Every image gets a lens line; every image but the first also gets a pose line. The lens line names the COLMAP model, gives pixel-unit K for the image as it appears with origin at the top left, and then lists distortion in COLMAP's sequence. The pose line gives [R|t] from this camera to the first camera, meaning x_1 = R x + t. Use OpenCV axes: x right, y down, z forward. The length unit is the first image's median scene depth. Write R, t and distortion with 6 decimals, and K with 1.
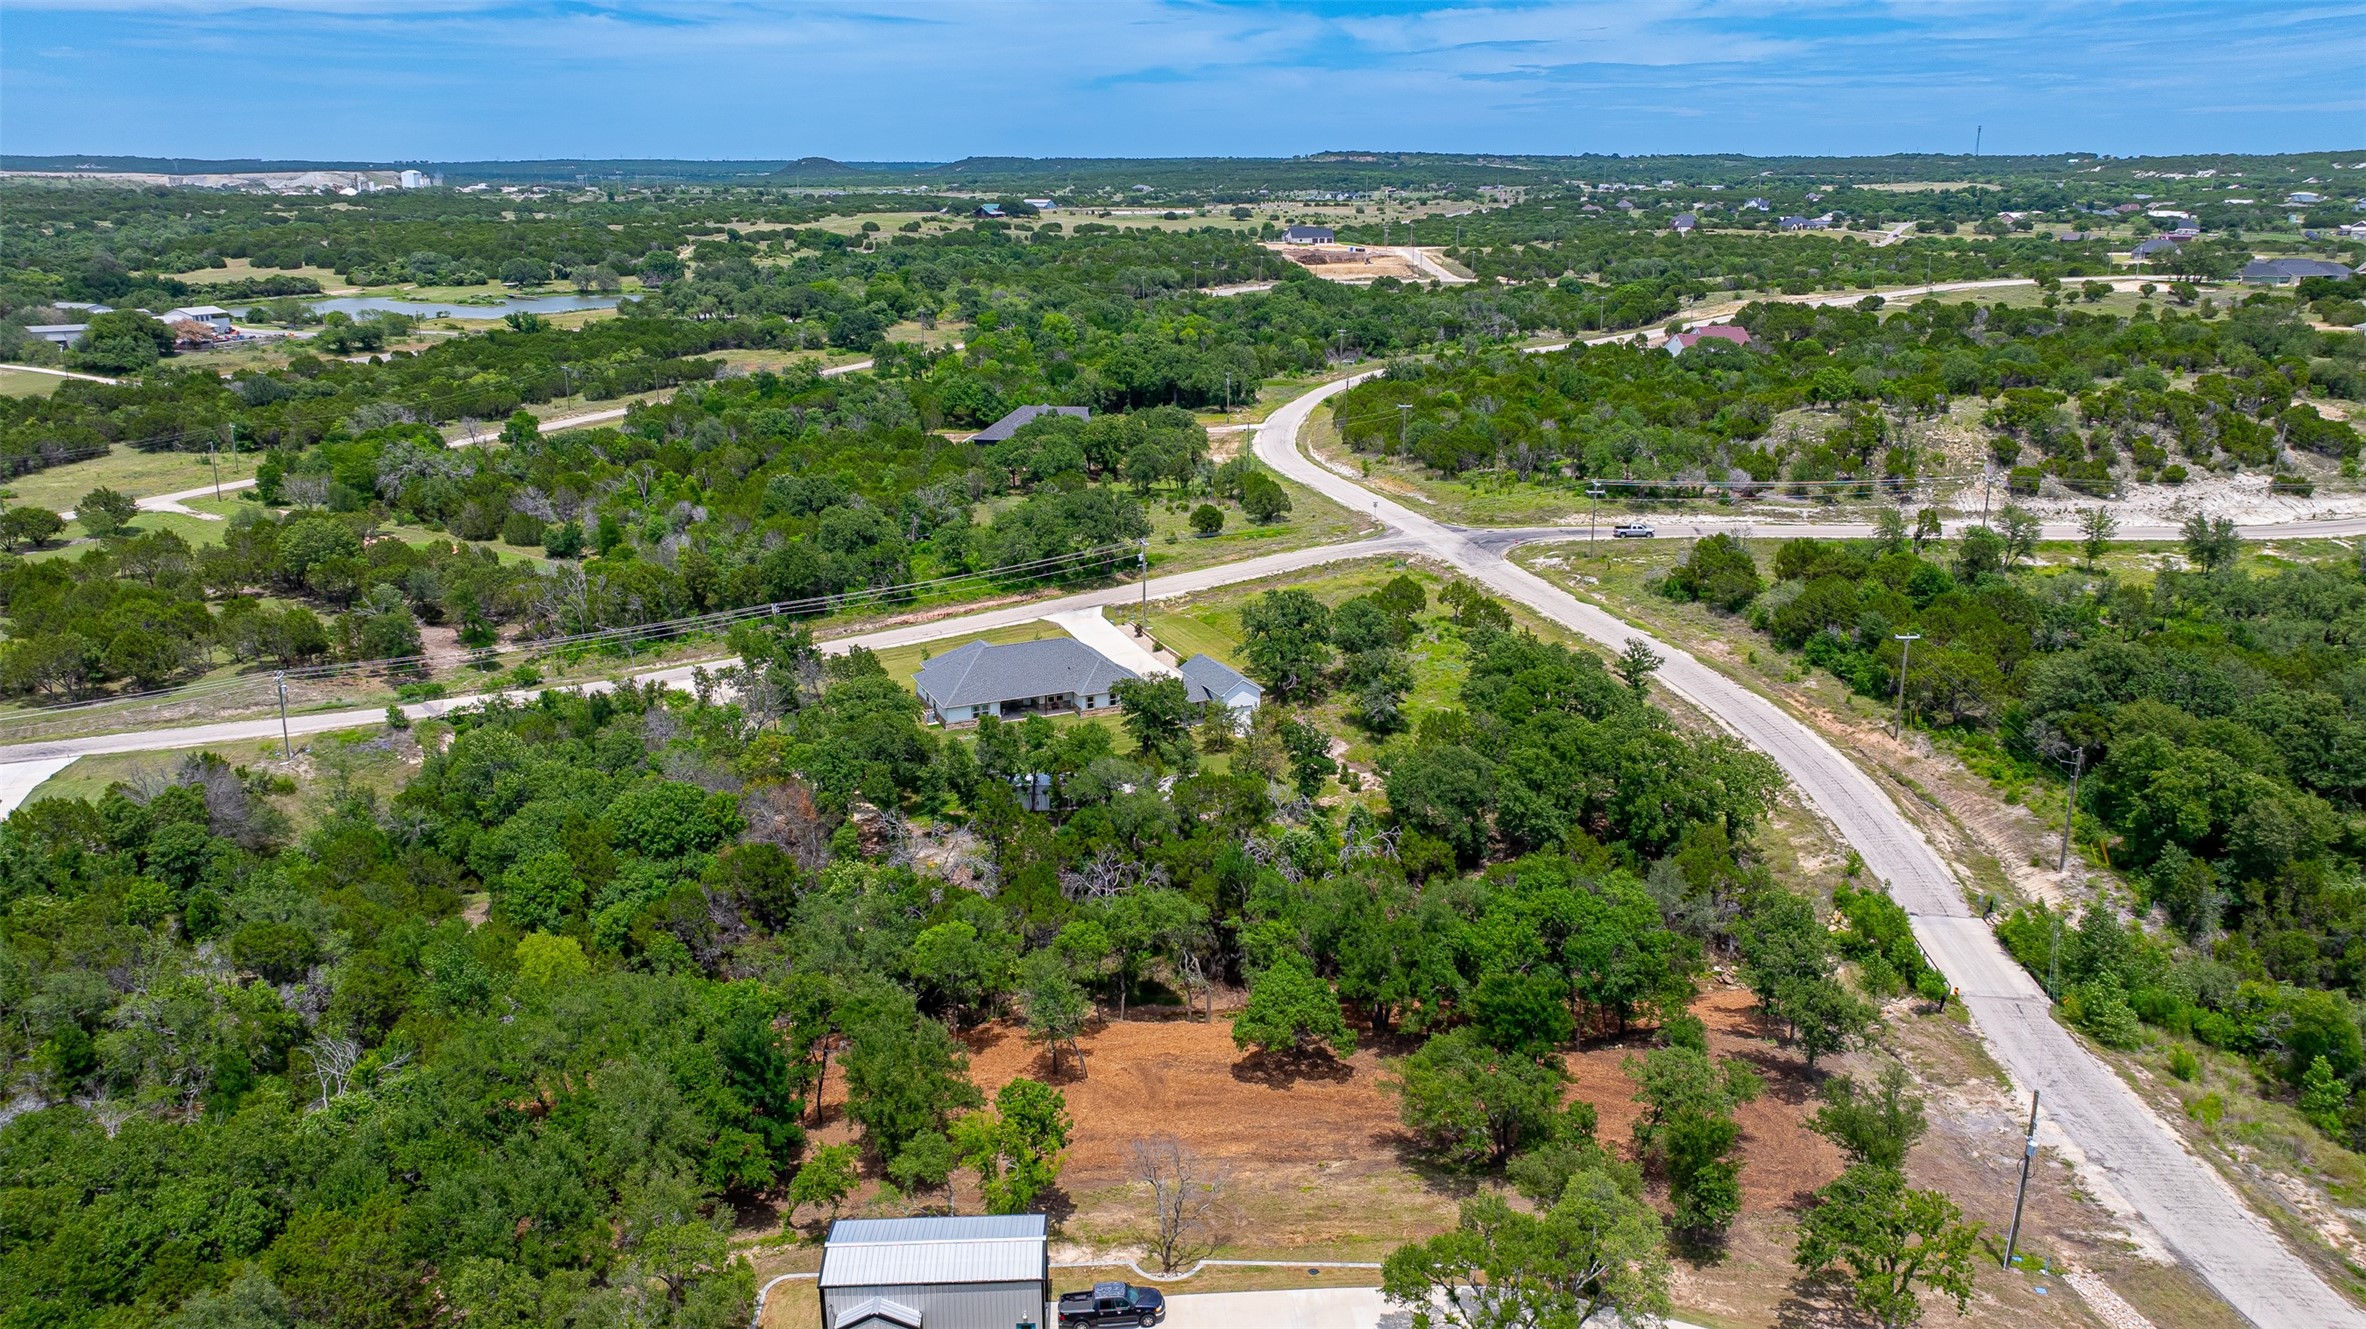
lens RADIAL K [[1668.6, 0, 1183.0], [0, 1668.6, 664.5], [0, 0, 1]] dist [-0.044130, 0.043354]
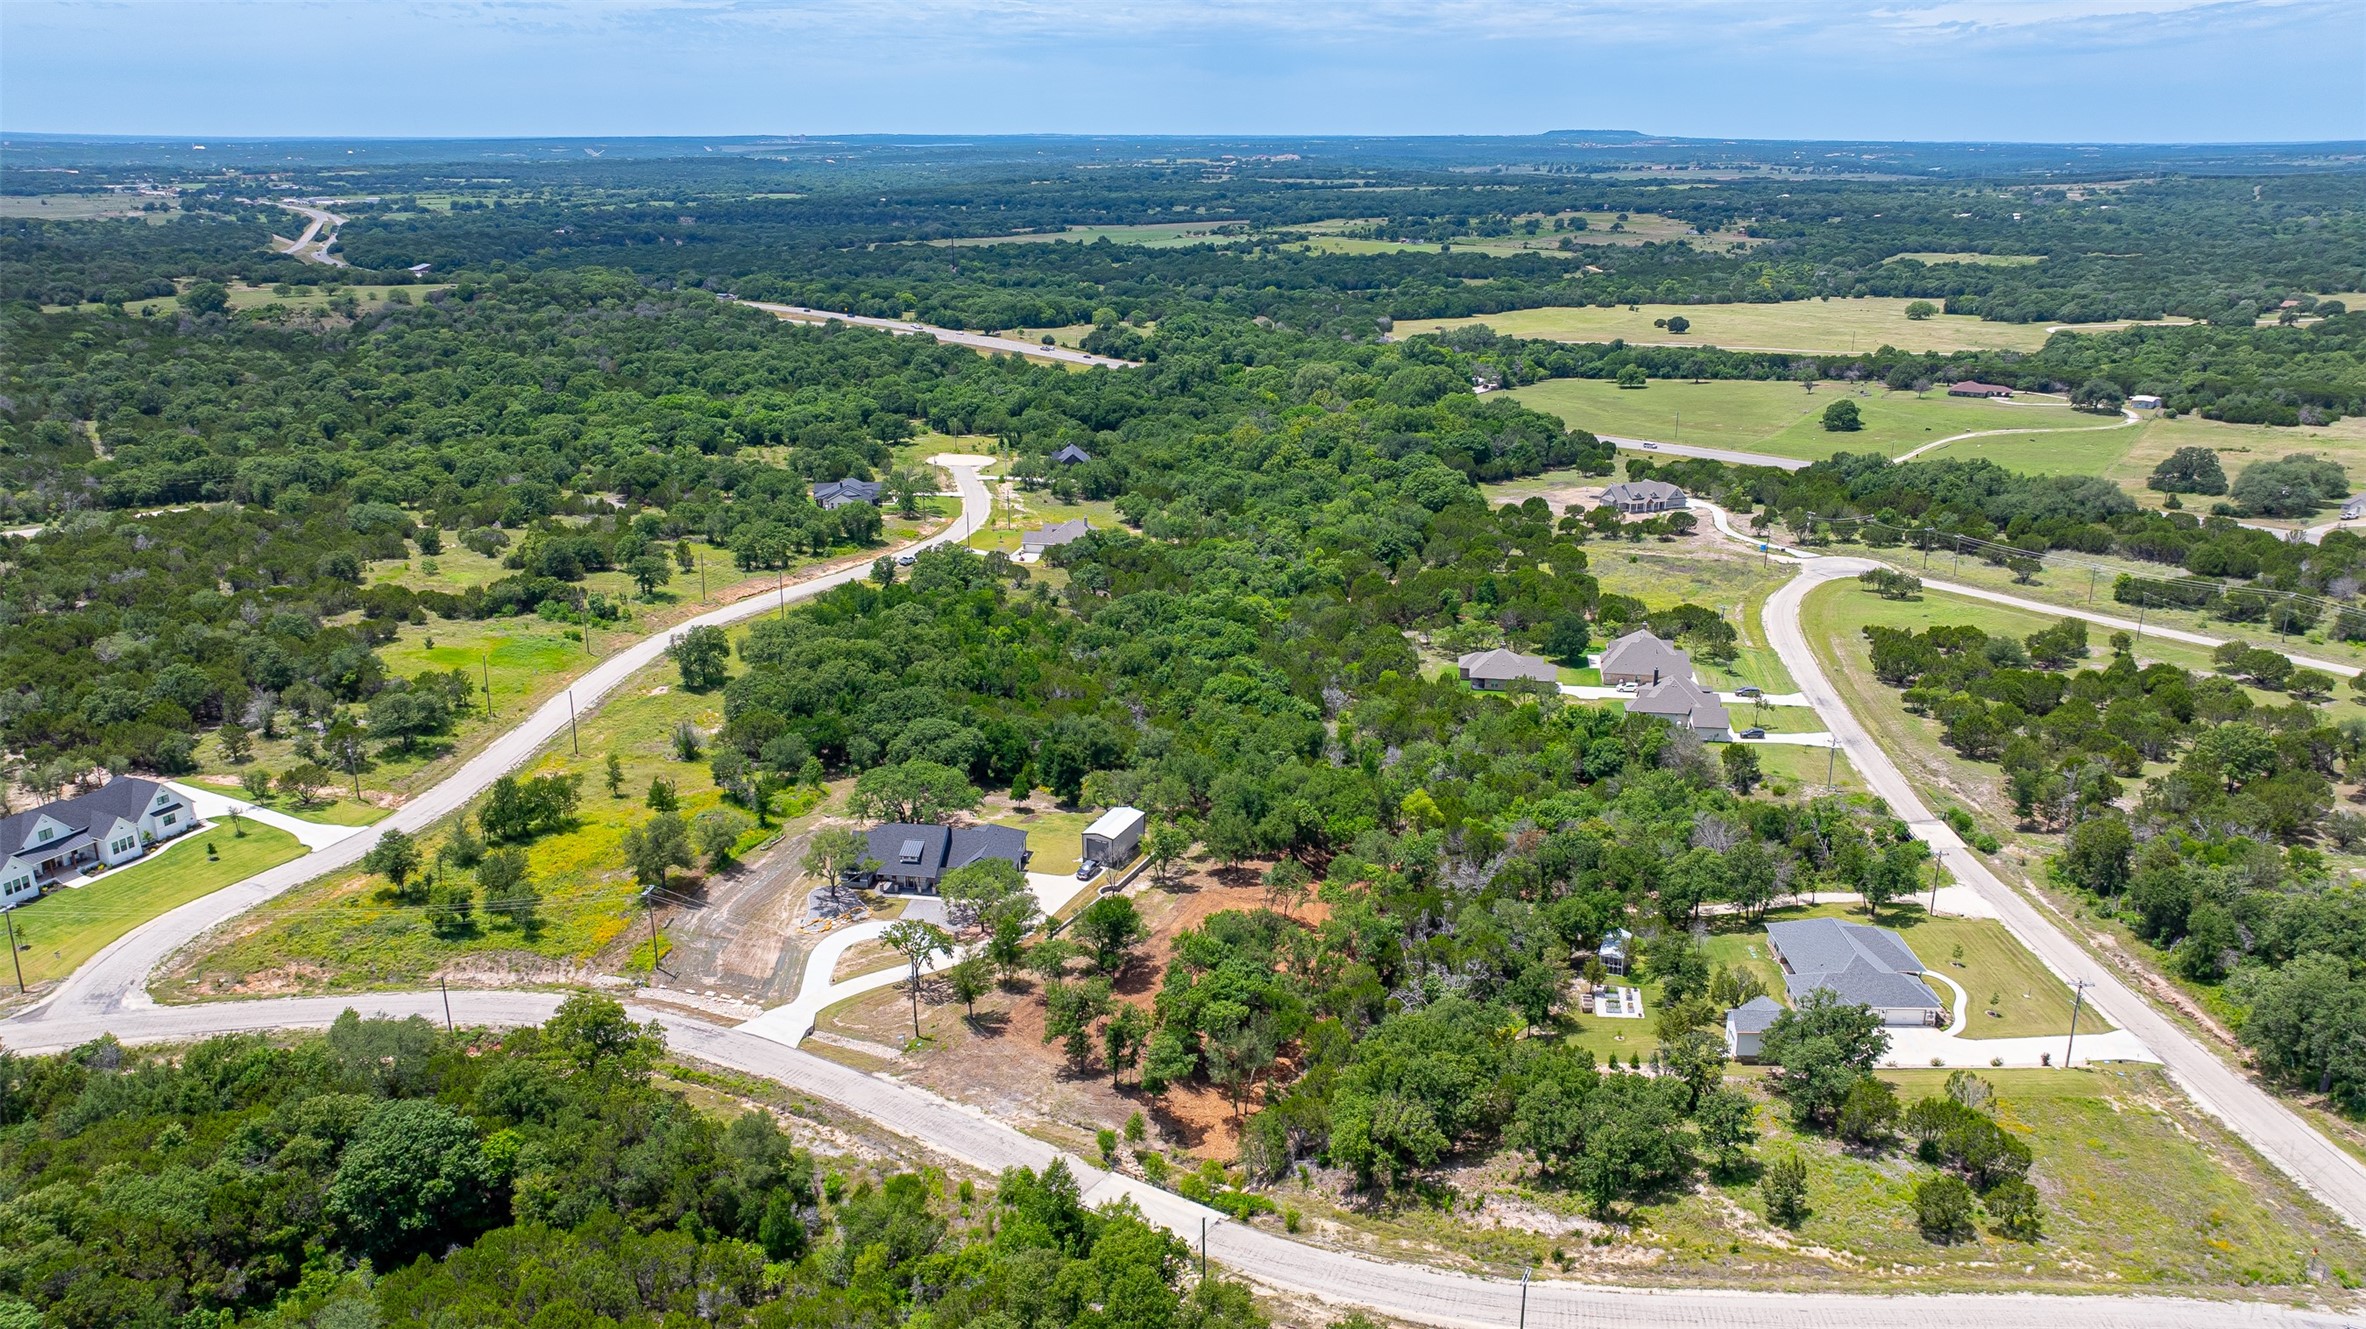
lens RADIAL K [[1653.4, 0, 1186.7], [0, 1653.4, 668.9], [0, 0, 1]] dist [-0.025502, 0.006674]
pose [[-0.449982, 0.274524, -0.849796, 1.210926], [-0.254642, 0.872632, 0.416738, -0.627859], [0.855964, 0.403918, -0.322764, 1.061067]]
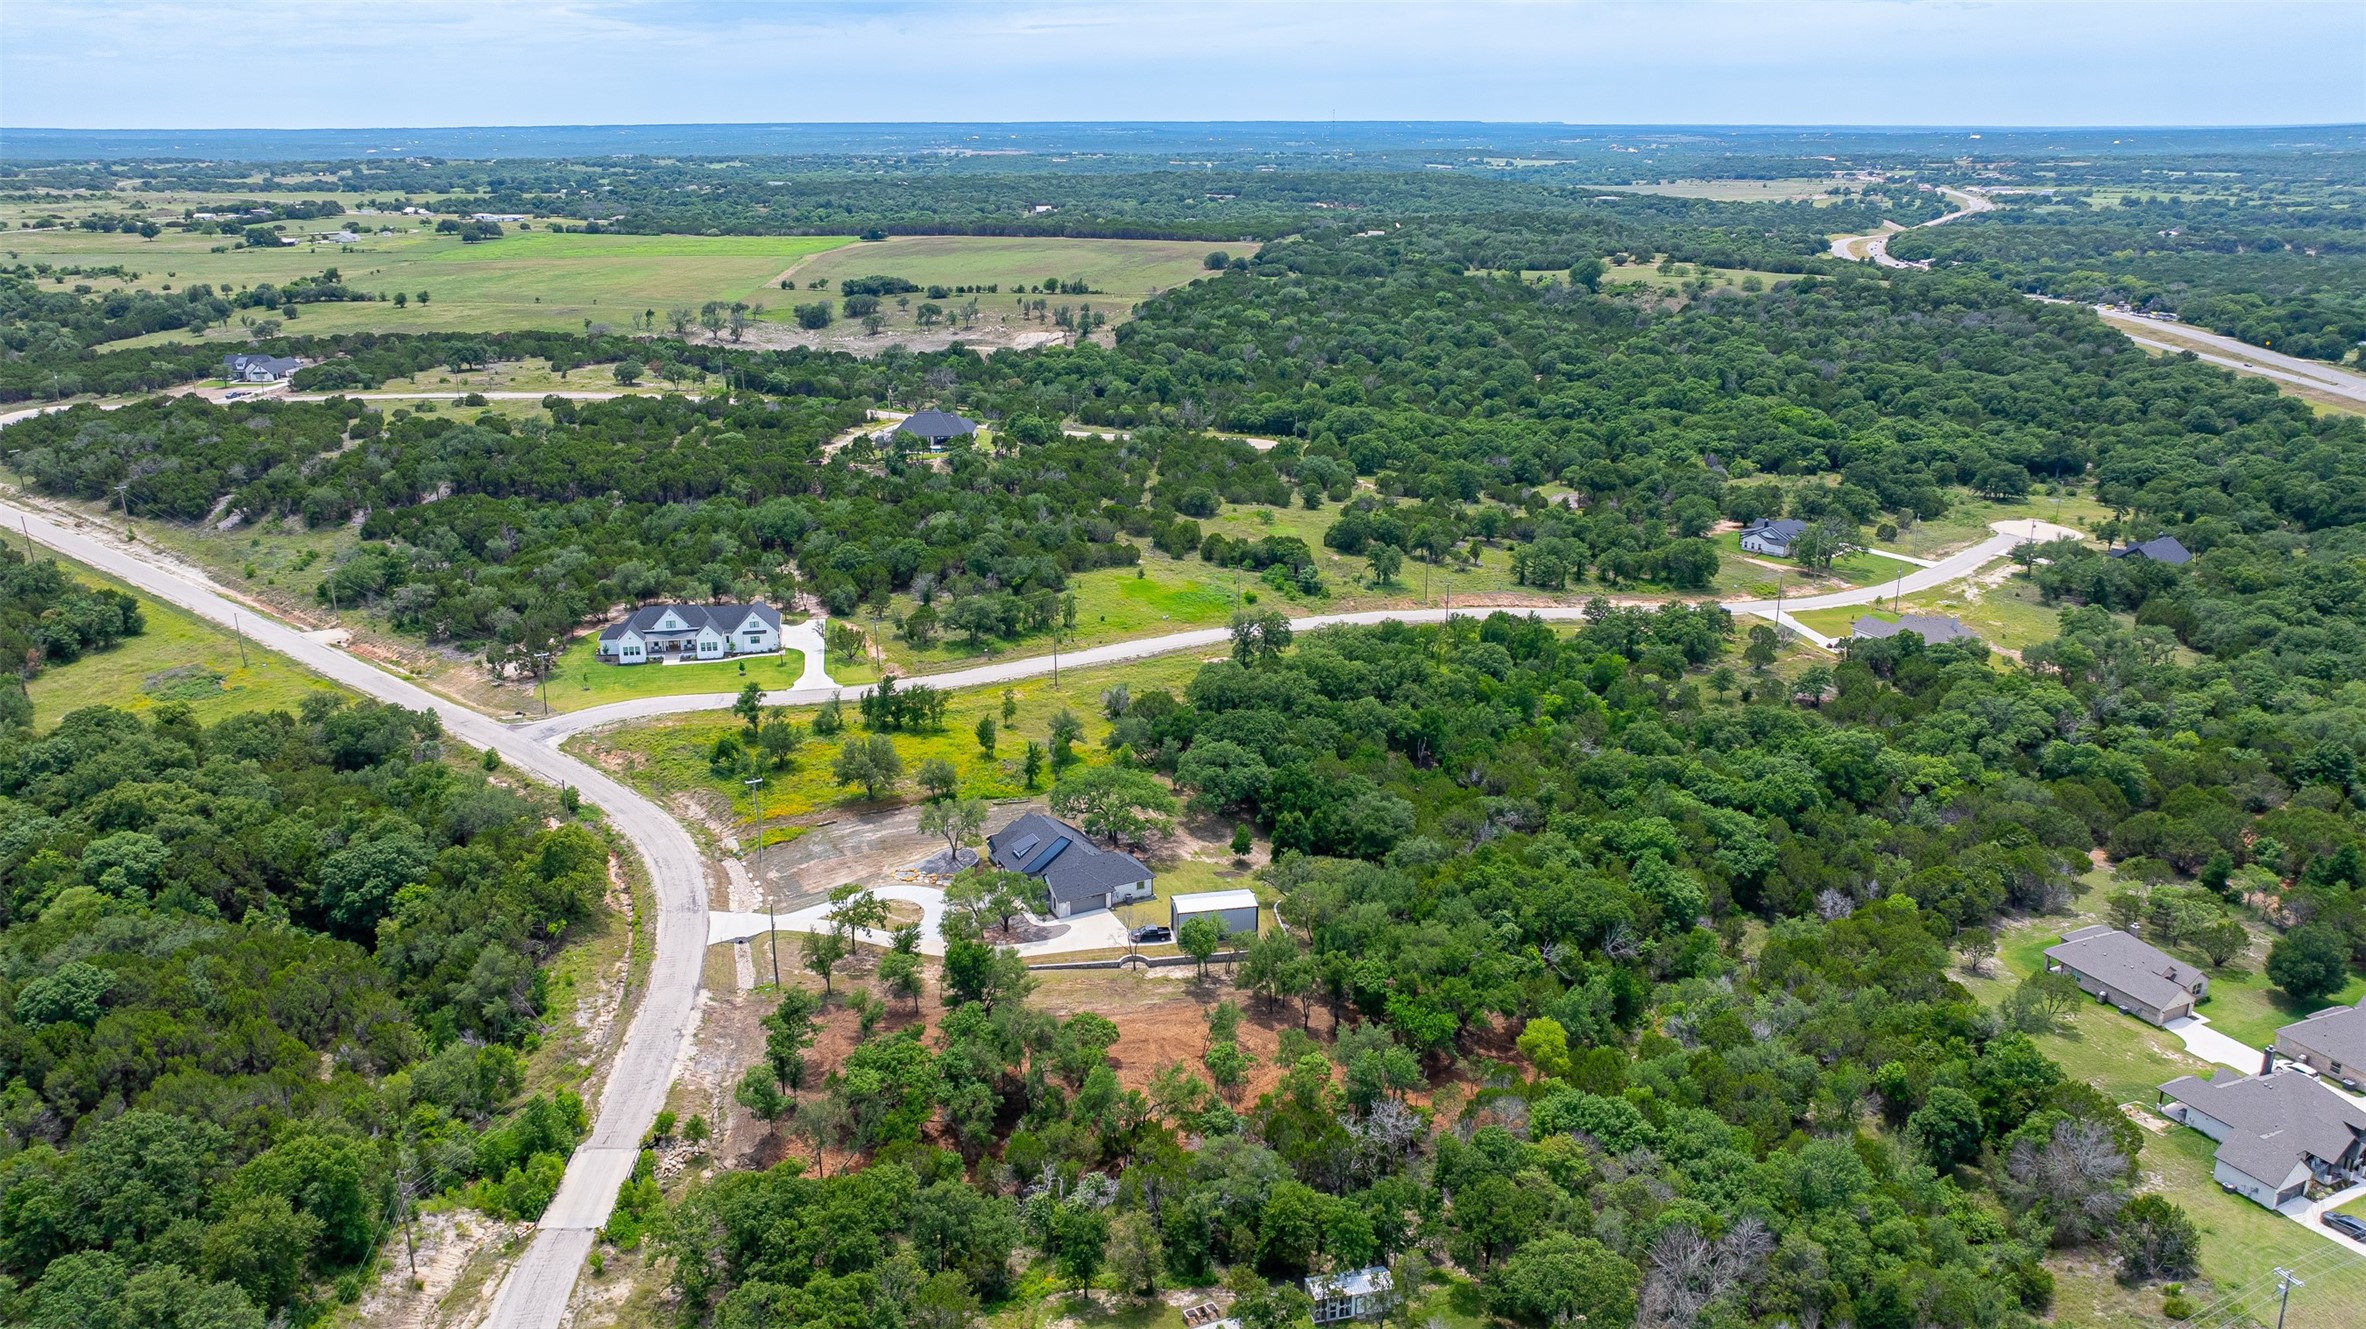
lens RADIAL K [[1670.1, 0, 1187.0], [0, 1670.1, 655.4], [0, 0, 1]] dist [-0.022952, 0.002830]
pose [[-0.988040, 0.049564, -0.146017, 0.142506], [-0.040587, 0.829953, 0.556356, -0.790402], [0.148762, 0.555628, -0.818014, 1.607446]]
